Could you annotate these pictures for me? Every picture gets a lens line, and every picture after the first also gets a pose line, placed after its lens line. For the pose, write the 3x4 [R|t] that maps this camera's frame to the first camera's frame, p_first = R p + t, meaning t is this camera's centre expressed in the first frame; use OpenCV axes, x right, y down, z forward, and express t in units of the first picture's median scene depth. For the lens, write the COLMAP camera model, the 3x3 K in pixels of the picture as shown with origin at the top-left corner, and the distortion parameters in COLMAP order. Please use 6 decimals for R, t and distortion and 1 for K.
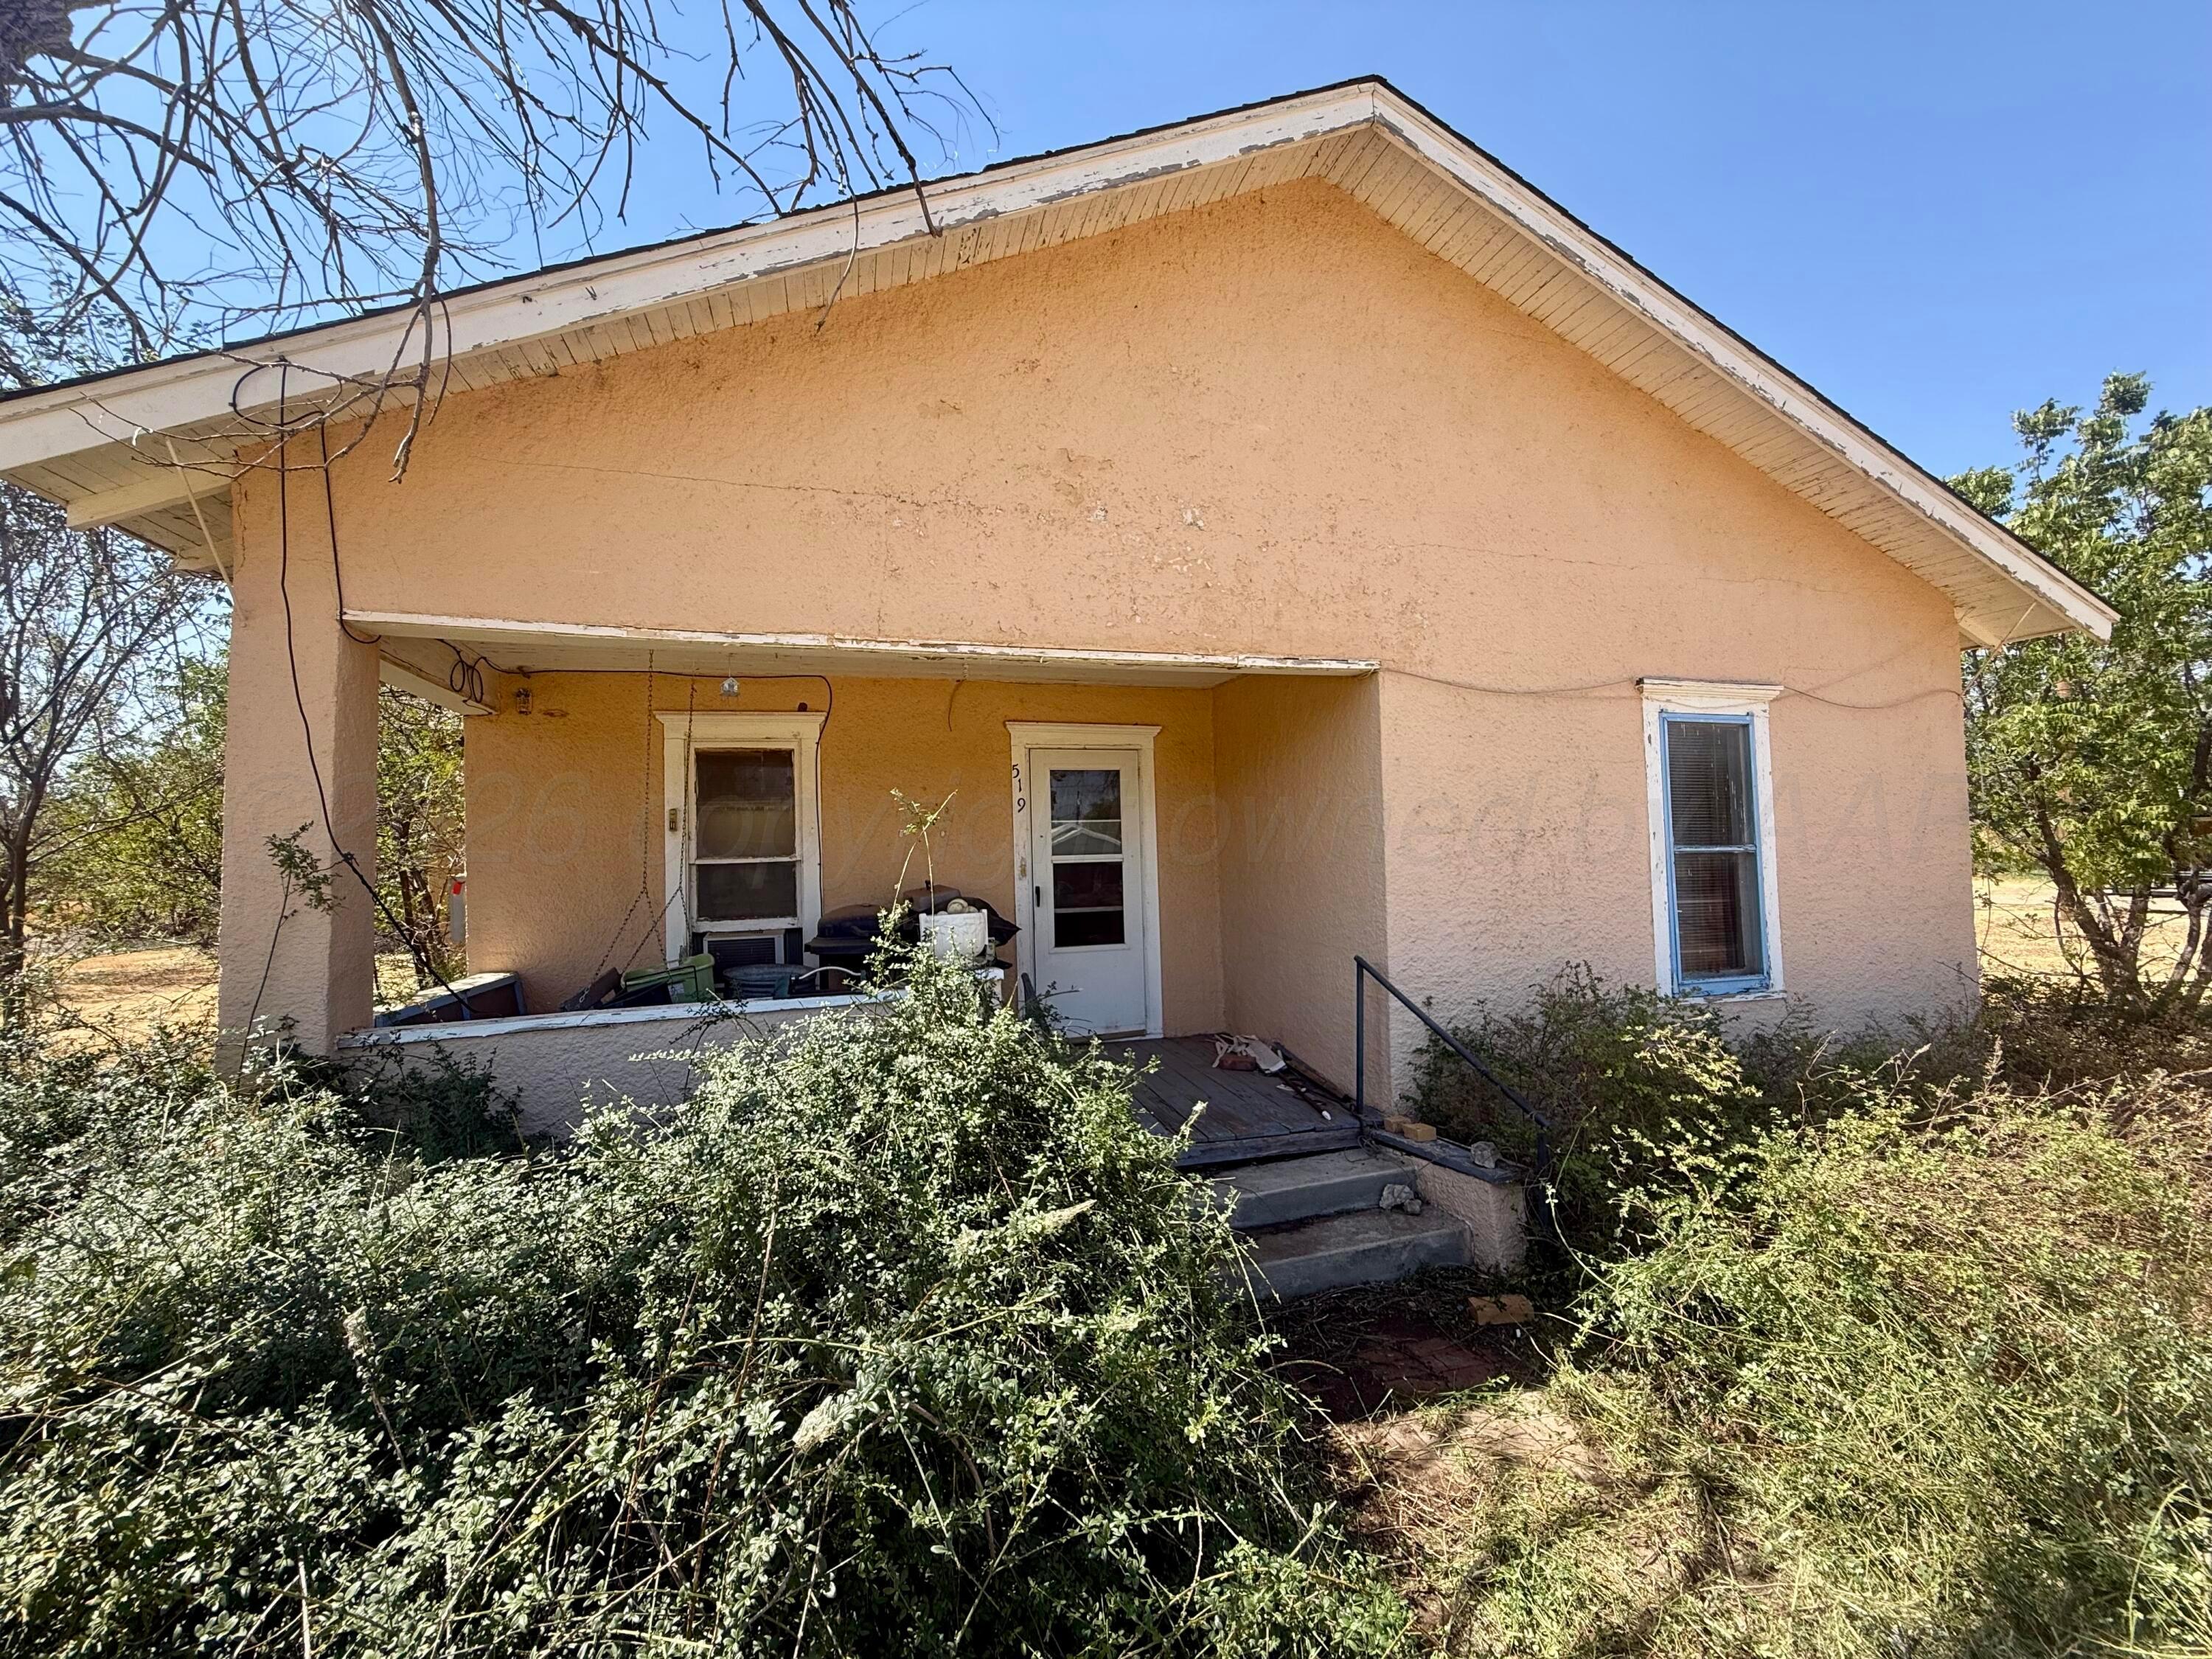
lens RADIAL K [[884.4, 0, 1101.8], [0, 884.4, 826.9], [0, 0, 1]] dist [0.000020, 0.000361]
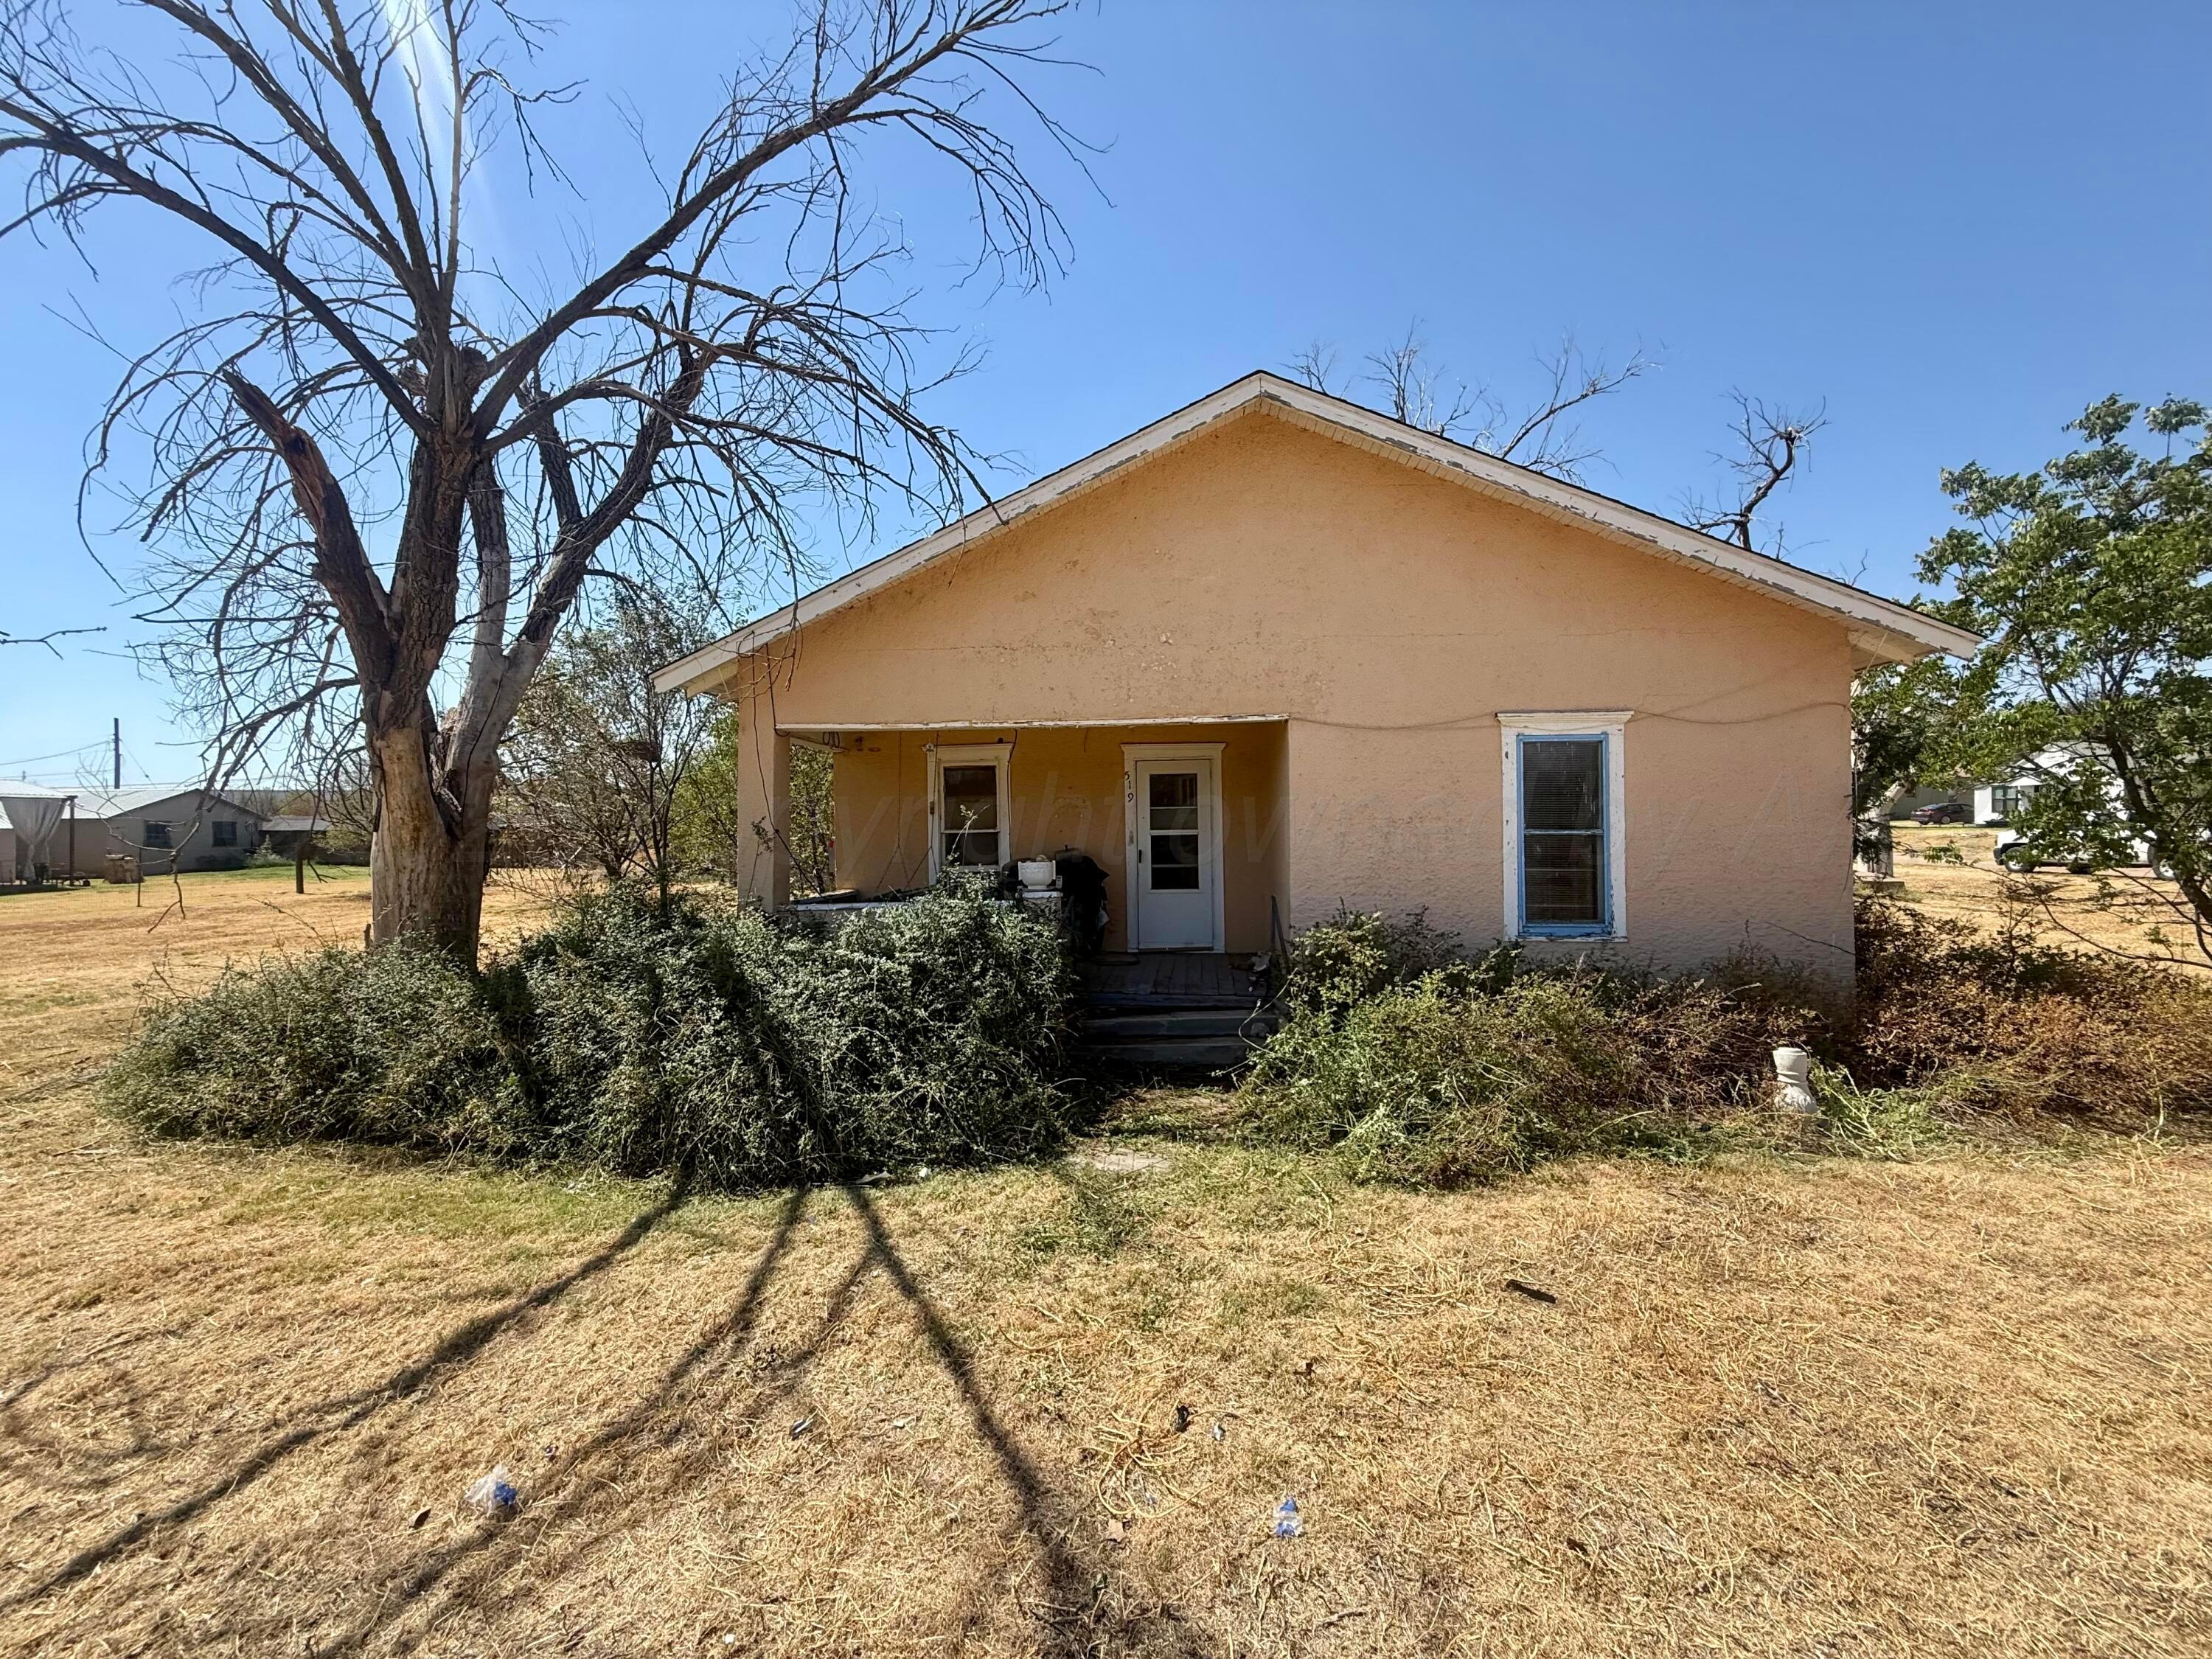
lens RADIAL K [[879.0, 0, 1103.5], [0, 879.0, 827.8], [0, 0, 1]] dist [0.002230, 0.000189]
pose [[0.928867, 0.010576, -0.370262, 0.534793], [0.003876, 0.999260, 0.038266, -0.038005], [0.370393, -0.036979, 0.928139, -0.557544]]
